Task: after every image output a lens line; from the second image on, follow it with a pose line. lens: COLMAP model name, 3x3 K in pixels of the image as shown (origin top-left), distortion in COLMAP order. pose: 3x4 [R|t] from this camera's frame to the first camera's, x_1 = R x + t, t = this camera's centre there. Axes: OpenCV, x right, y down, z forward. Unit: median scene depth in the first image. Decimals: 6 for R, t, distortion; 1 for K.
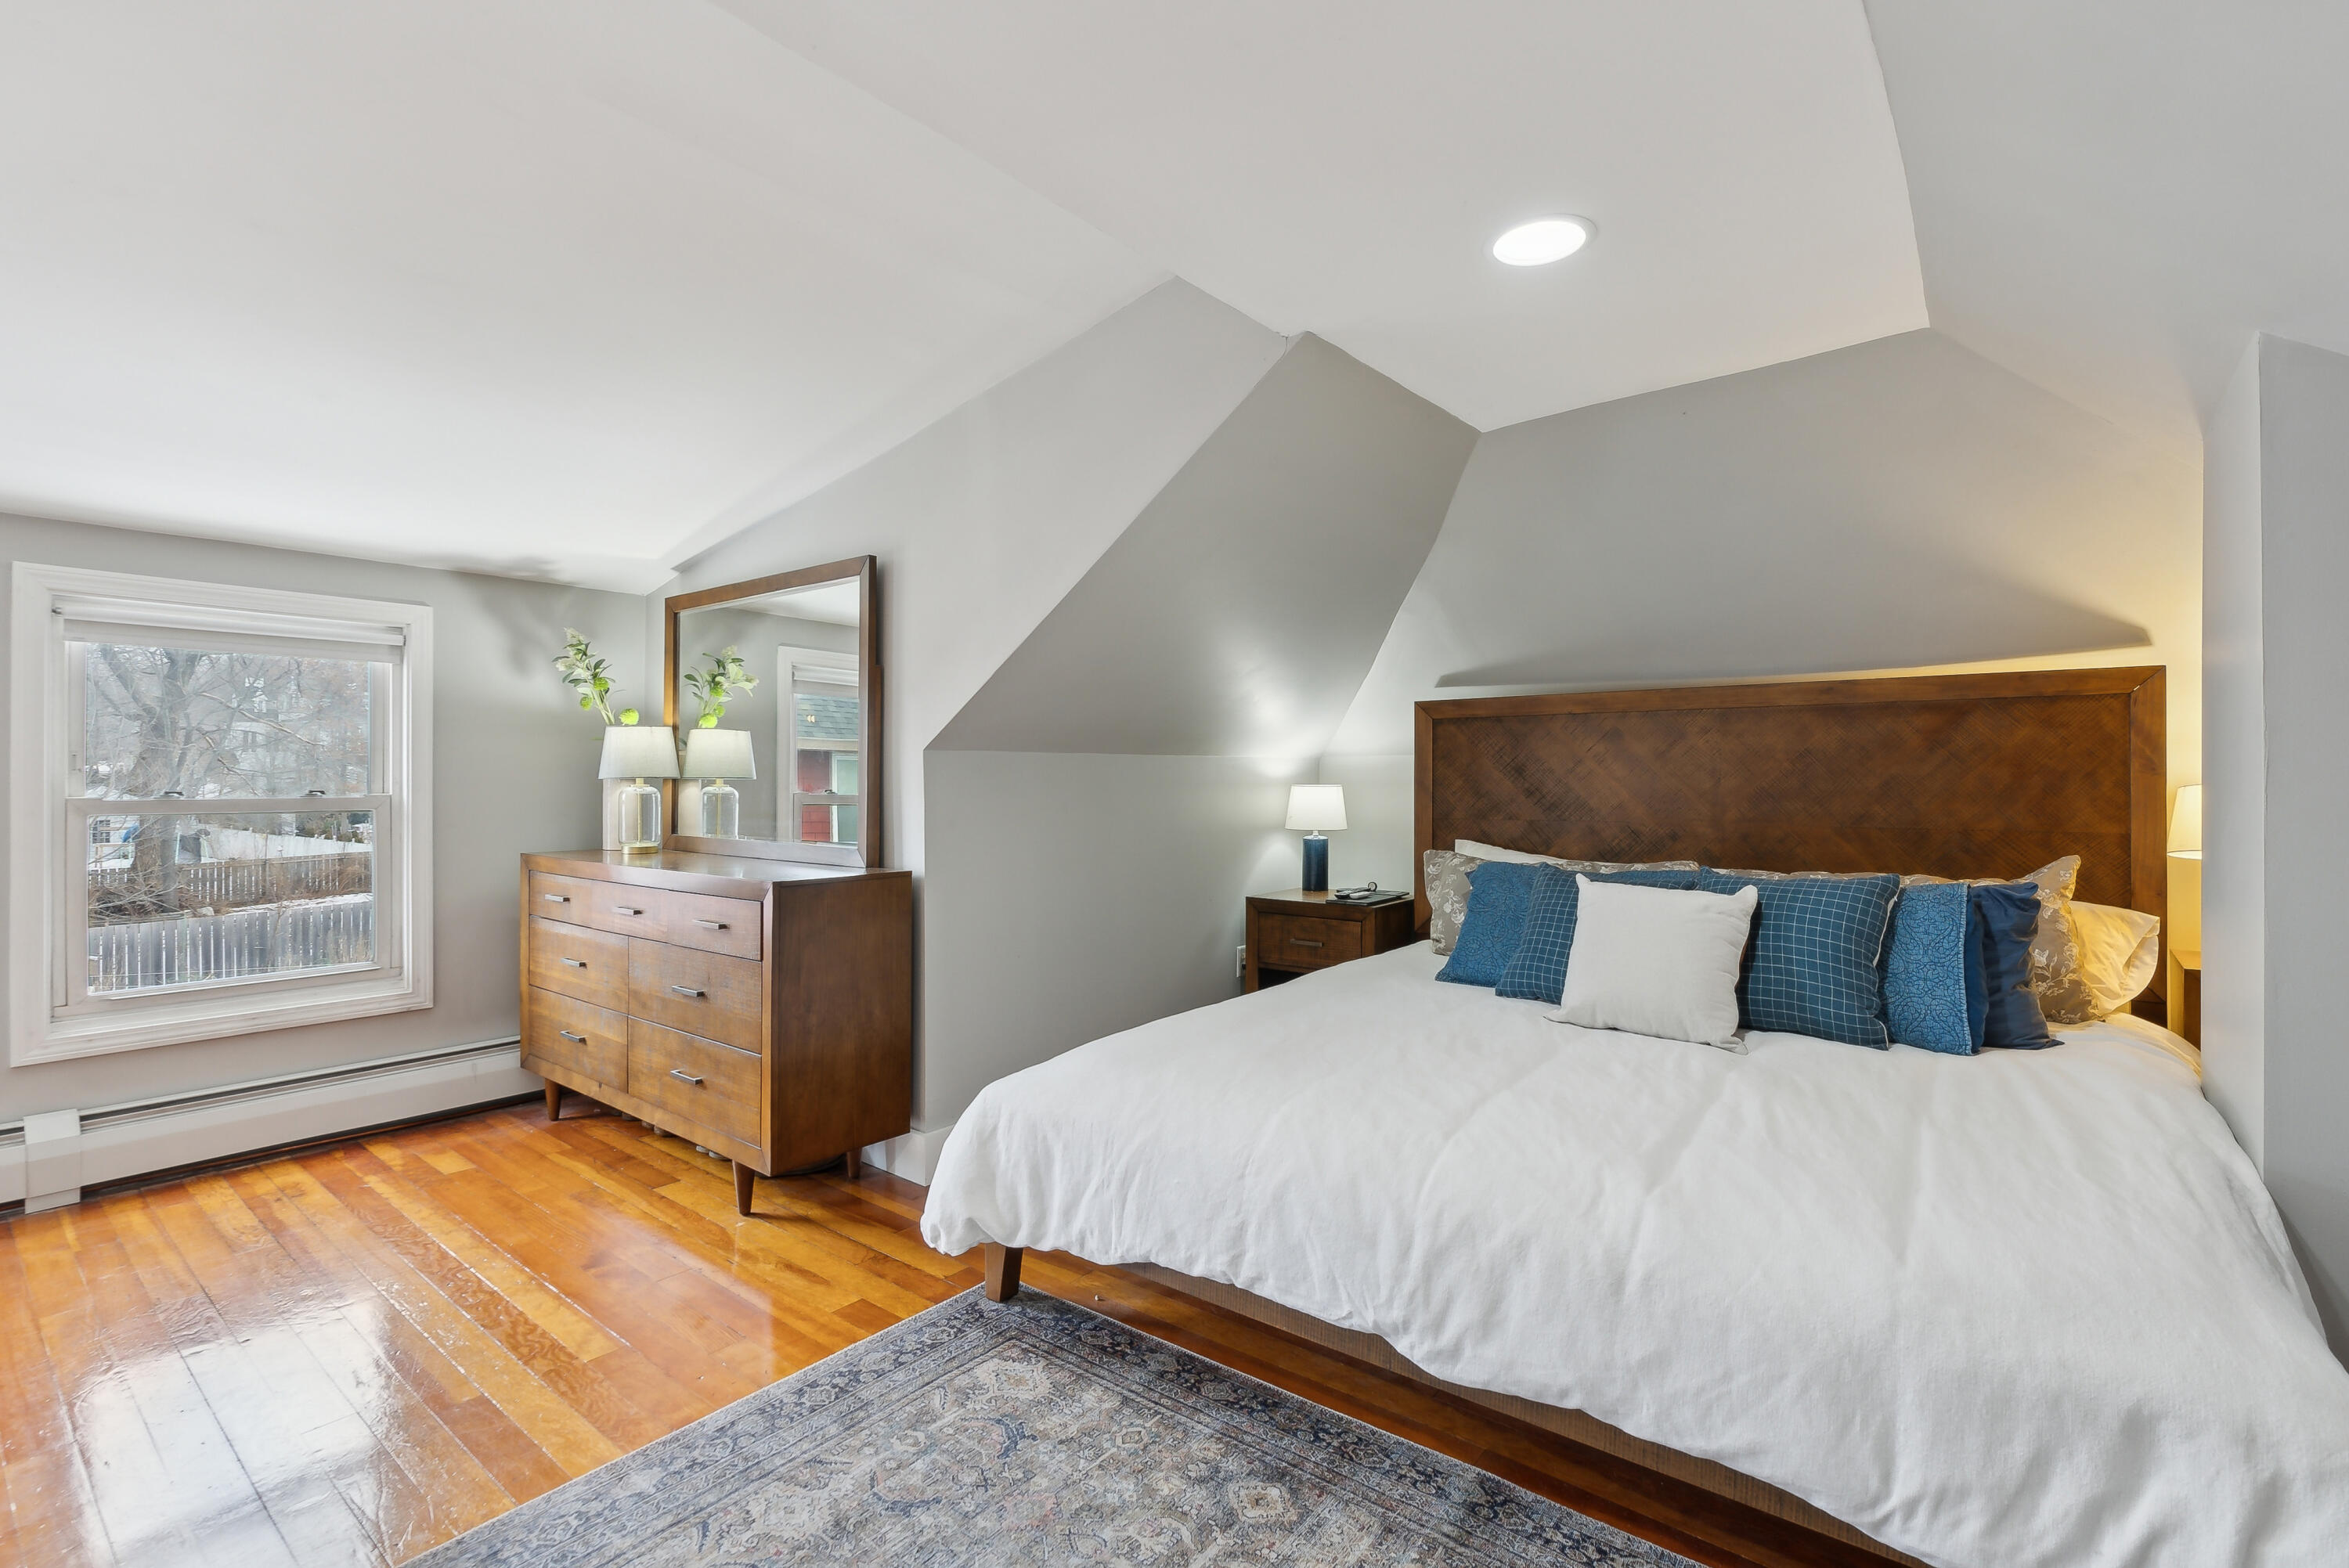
lens RADIAL K [[1064.4, 0, 1174.9], [0, 1064.4, 773.7], [0, 0, 1]] dist [-0.008171, -0.000433]
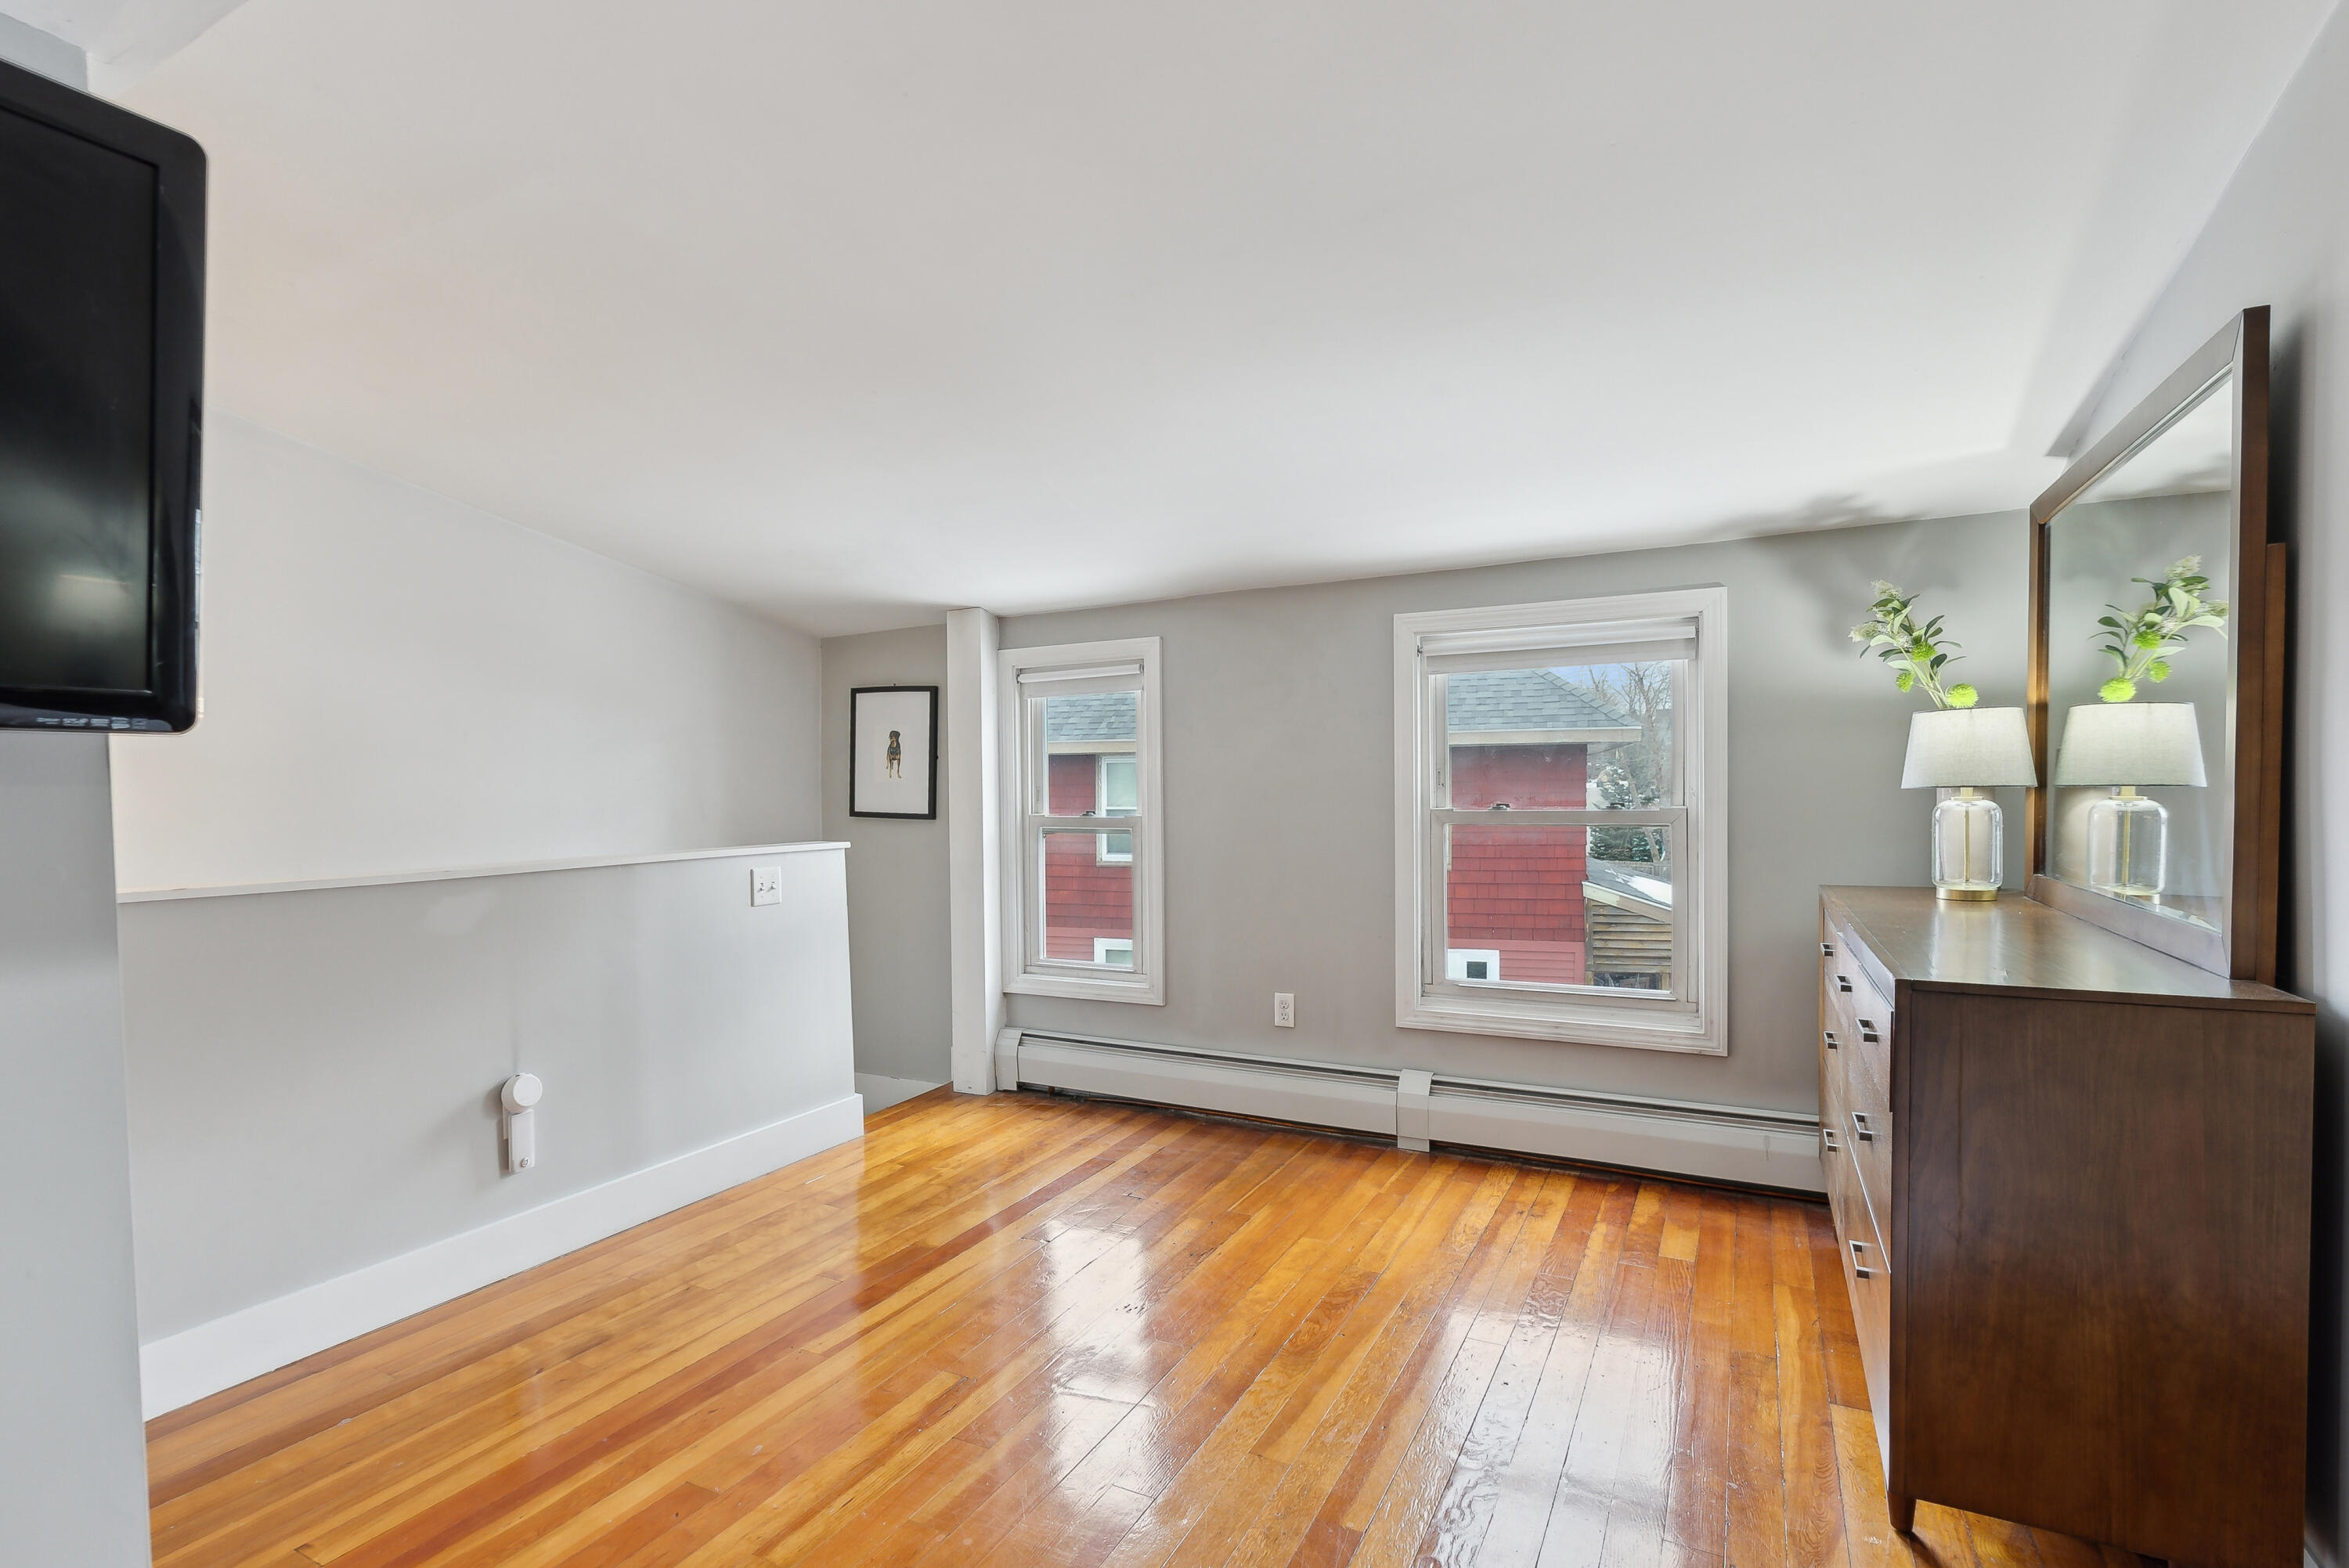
lens RADIAL K [[1116.7, 0, 1138.5], [0, 1116.7, 813.3], [0, 0, 1]] dist [-0.003587, -0.000181]
pose [[0.176922, 0.019432, -0.984033, 0.113379], [0.019057, 0.999550, 0.023165, -0.006503], [0.984040, -0.022851, 0.176472, 0.436861]]
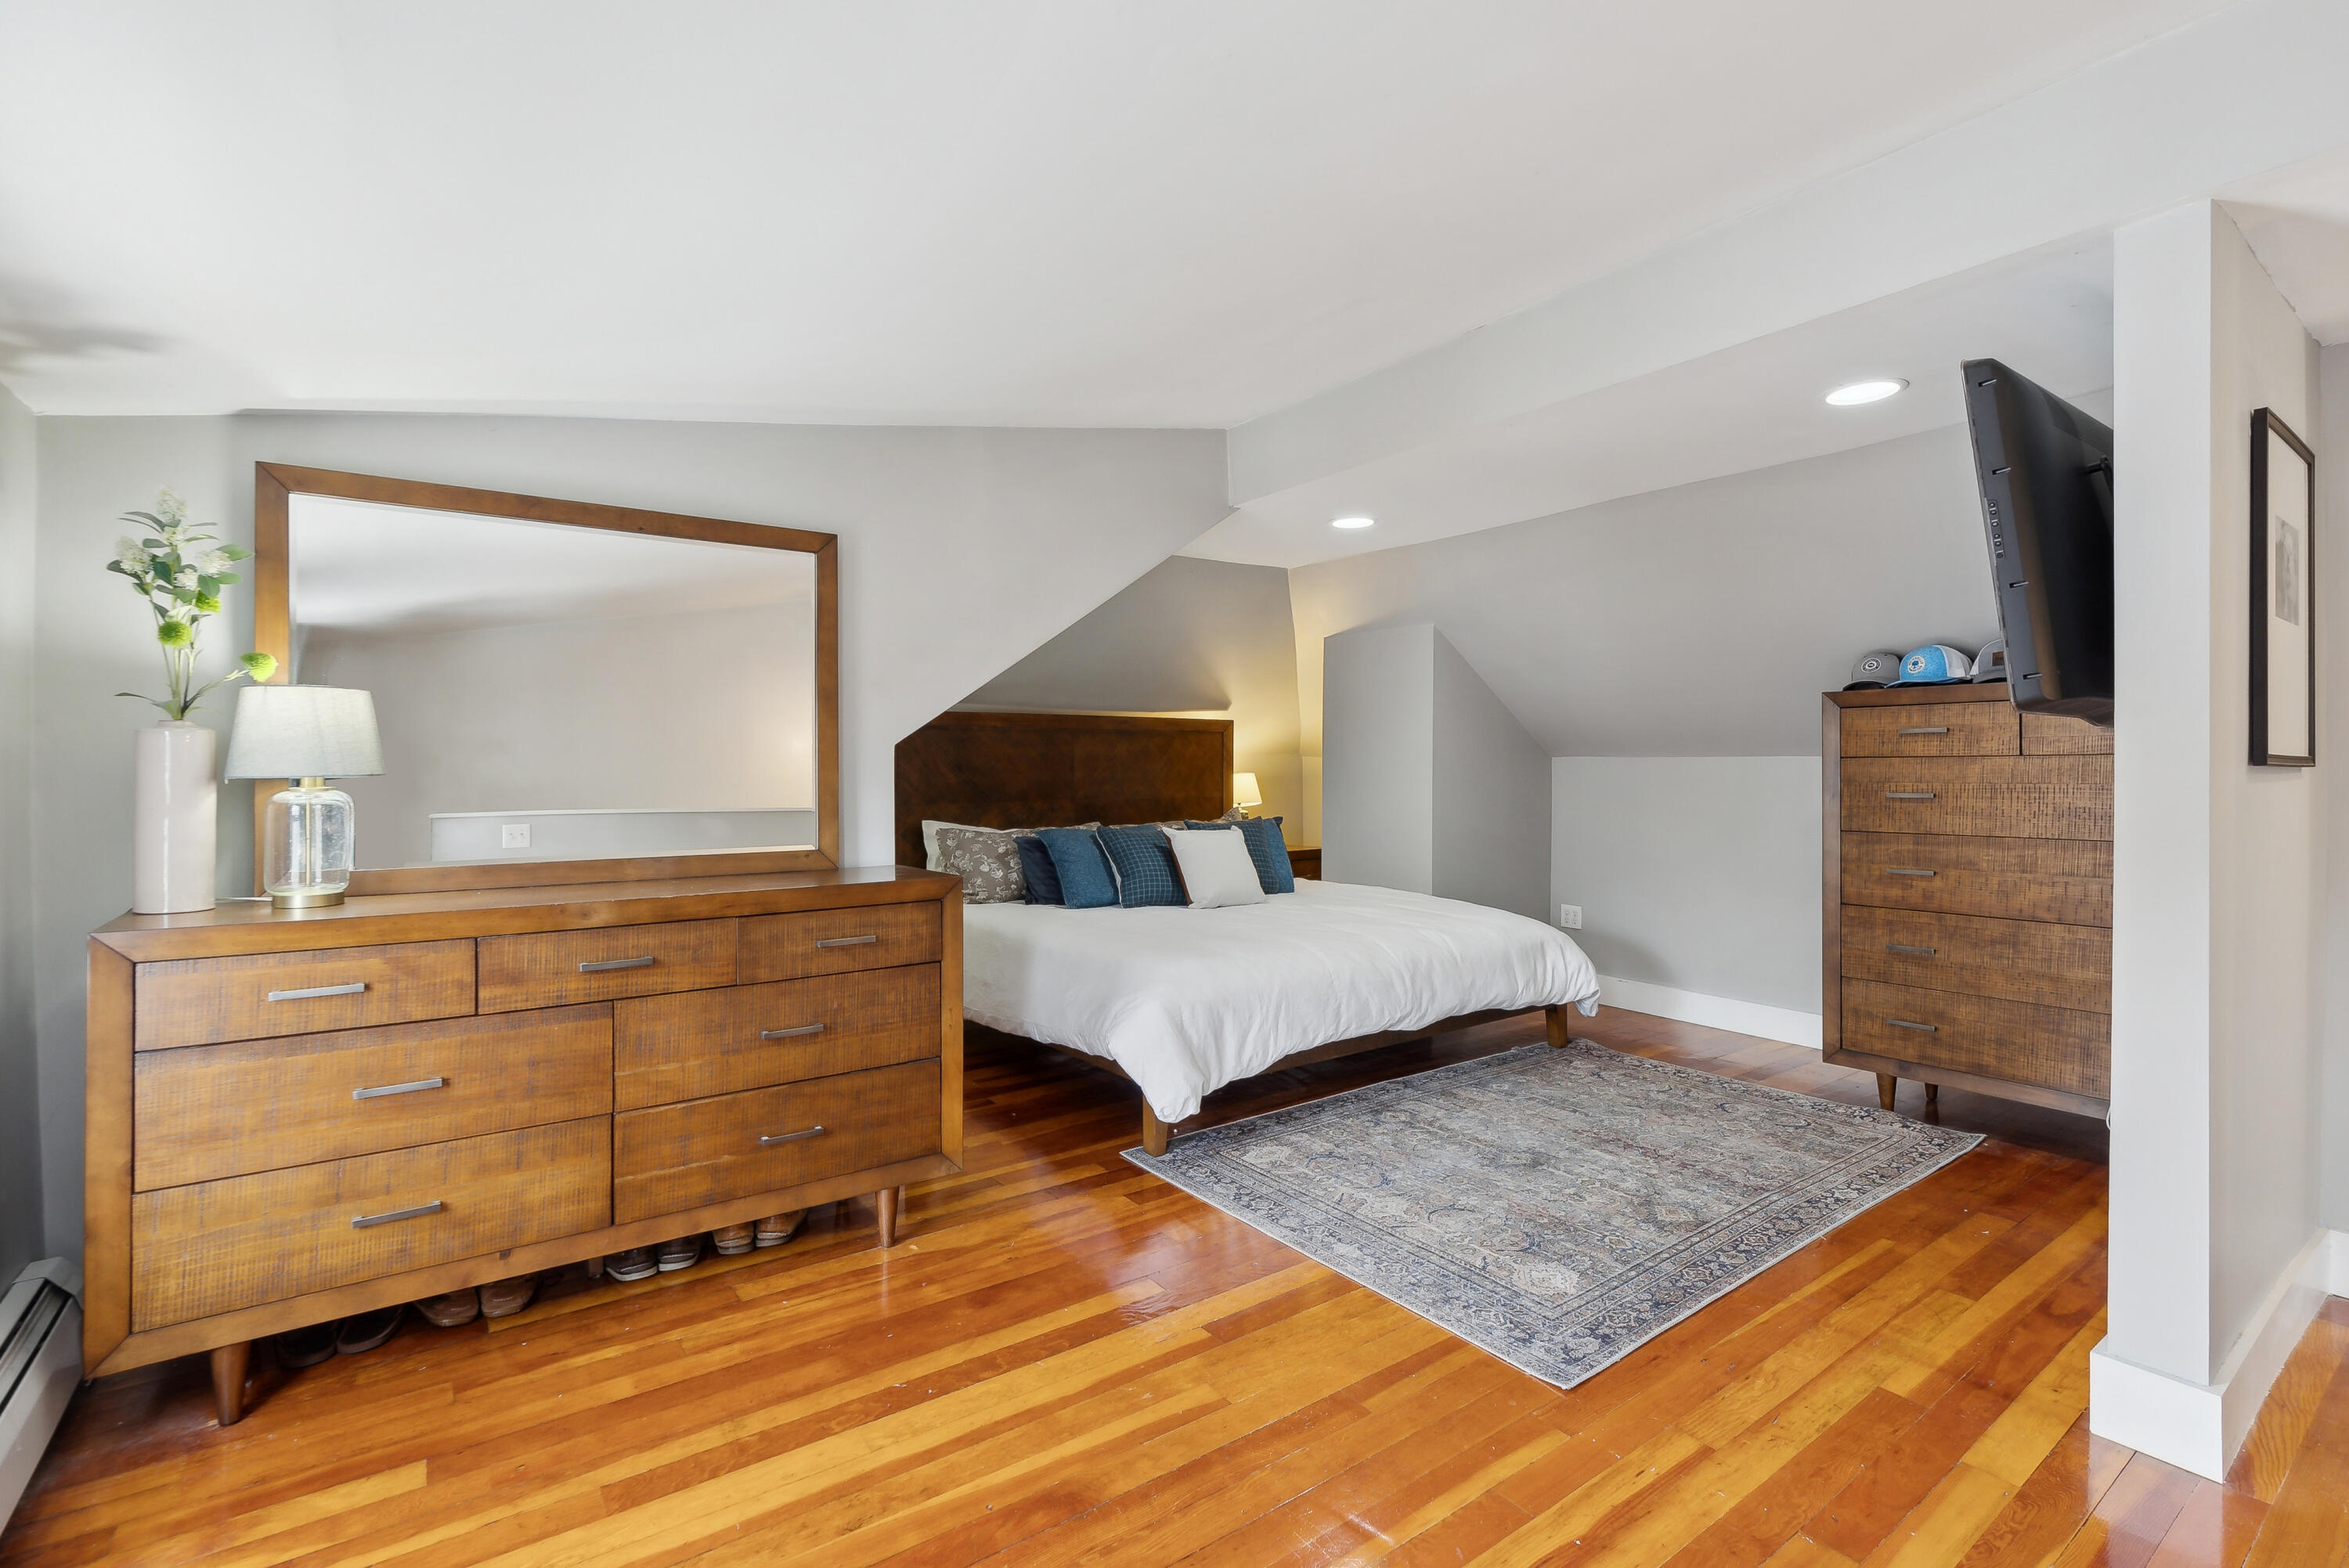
lens RADIAL K [[1064.4, 0, 1174.9], [0, 1064.4, 773.7], [0, 0, 1]] dist [-0.008171, -0.000433]
pose [[0.260667, -0.003640, 0.965422, -1.119266], [-0.002478, 0.999987, 0.004439, -0.000780], [-0.965426, -0.003550, 0.260654, 0.473957]]
